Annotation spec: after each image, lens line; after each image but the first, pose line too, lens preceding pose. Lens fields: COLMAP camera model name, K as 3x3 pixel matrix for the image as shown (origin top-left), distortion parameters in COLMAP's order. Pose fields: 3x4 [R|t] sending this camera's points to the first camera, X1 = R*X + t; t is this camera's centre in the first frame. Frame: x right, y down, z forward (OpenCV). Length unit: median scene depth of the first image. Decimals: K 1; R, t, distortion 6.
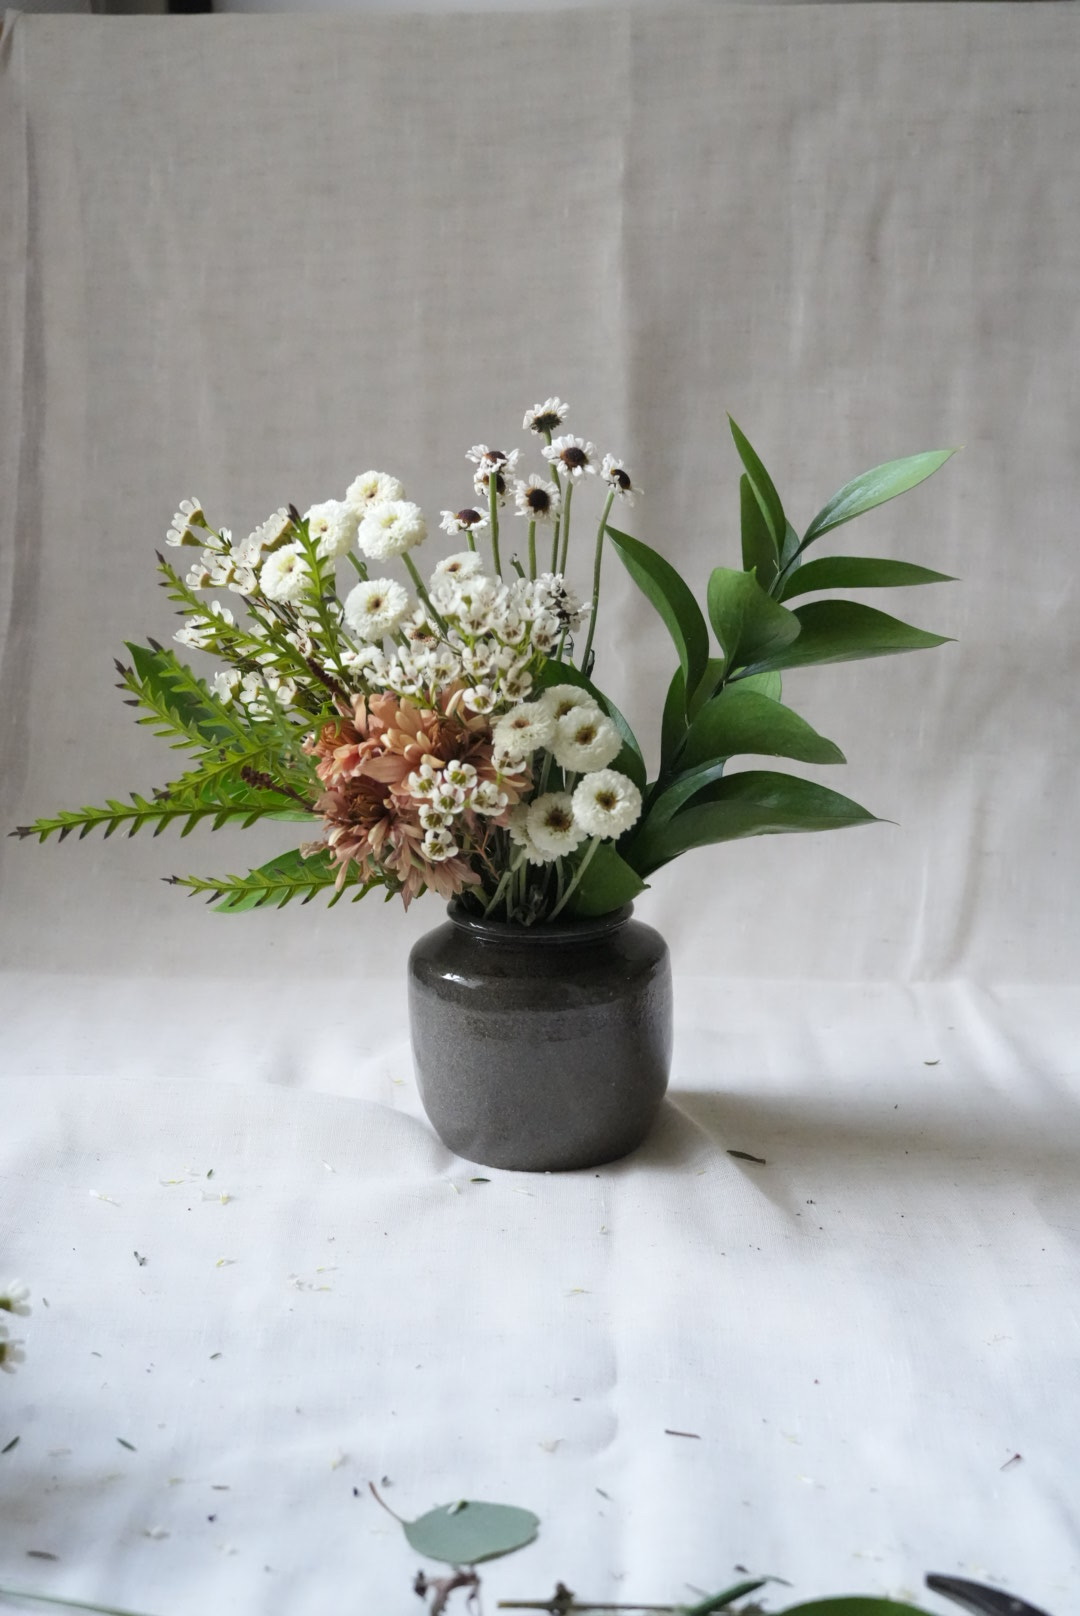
lens RADIAL K [[2856.3, 0, 544.7], [0, 2856.3, 804.0], [0, 0, 1]] dist [0.085452, 0.000000]
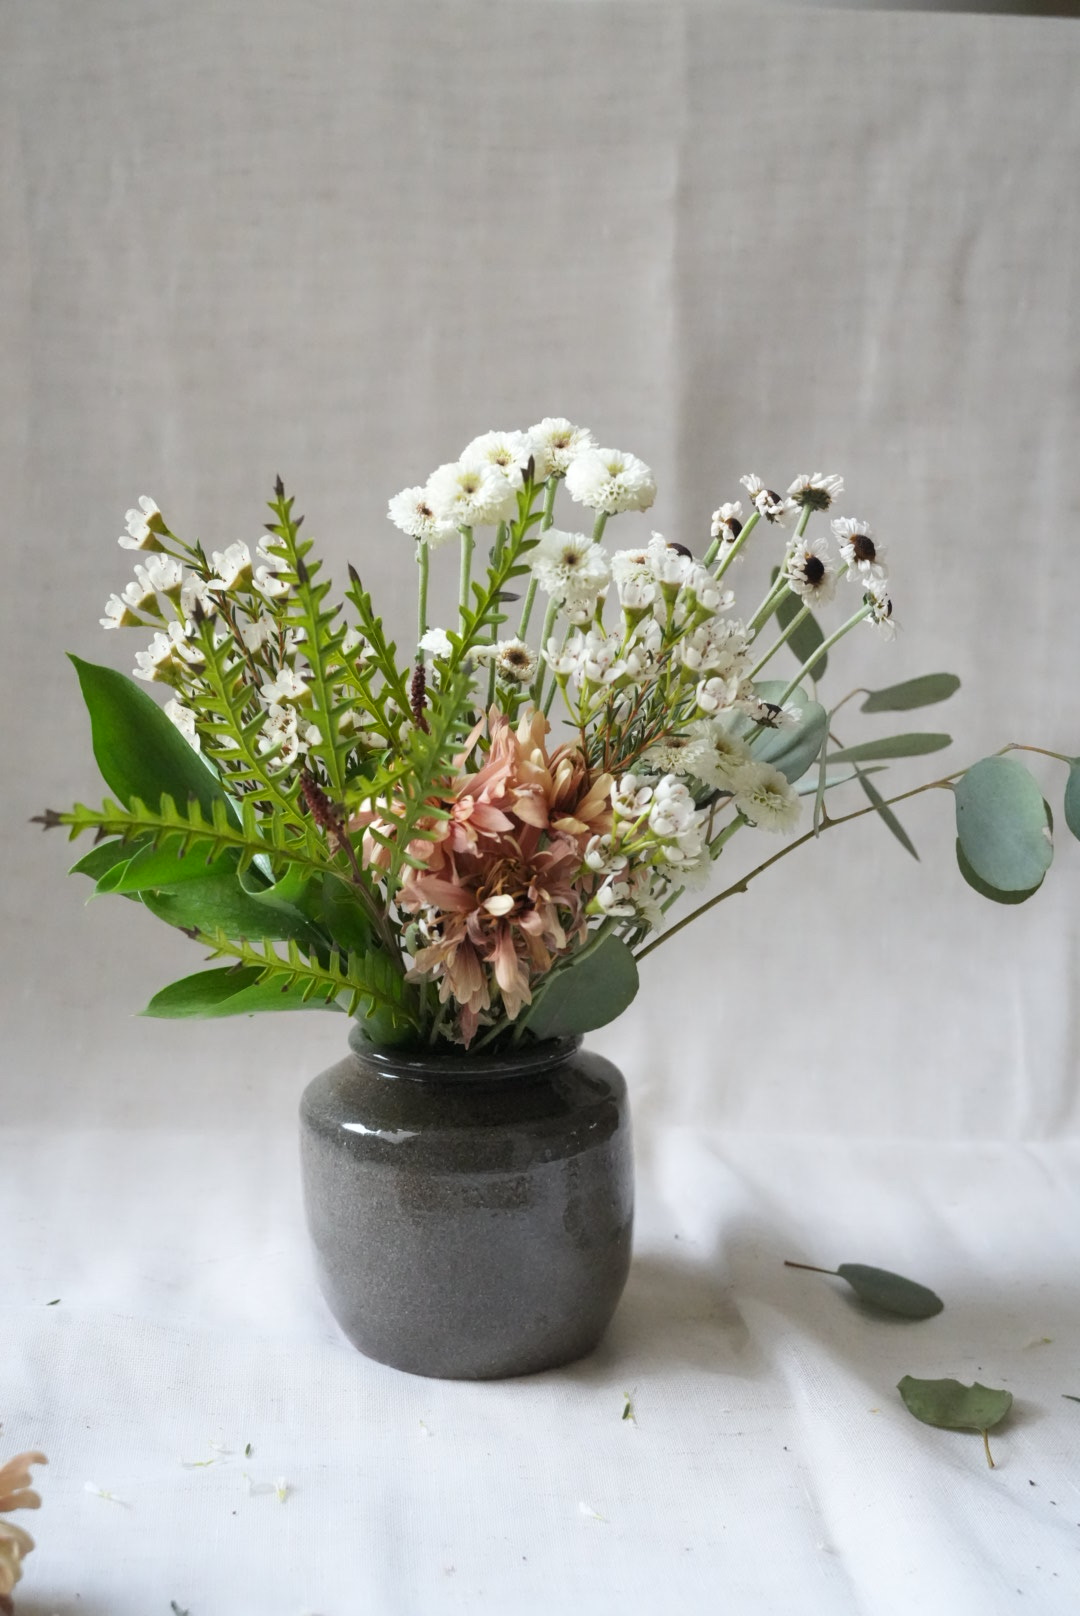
lens RADIAL K [[2255.1, 0, 533.3], [0, 2255.1, 800.3], [0, 0, 1]] dist [0.078899, 0.000000]
pose [[0.993370, 0.024002, 0.112427, -0.086877], [-0.016453, 0.997576, -0.067606, 0.009655], [-0.113777, 0.065308, 0.991358, 0.342392]]
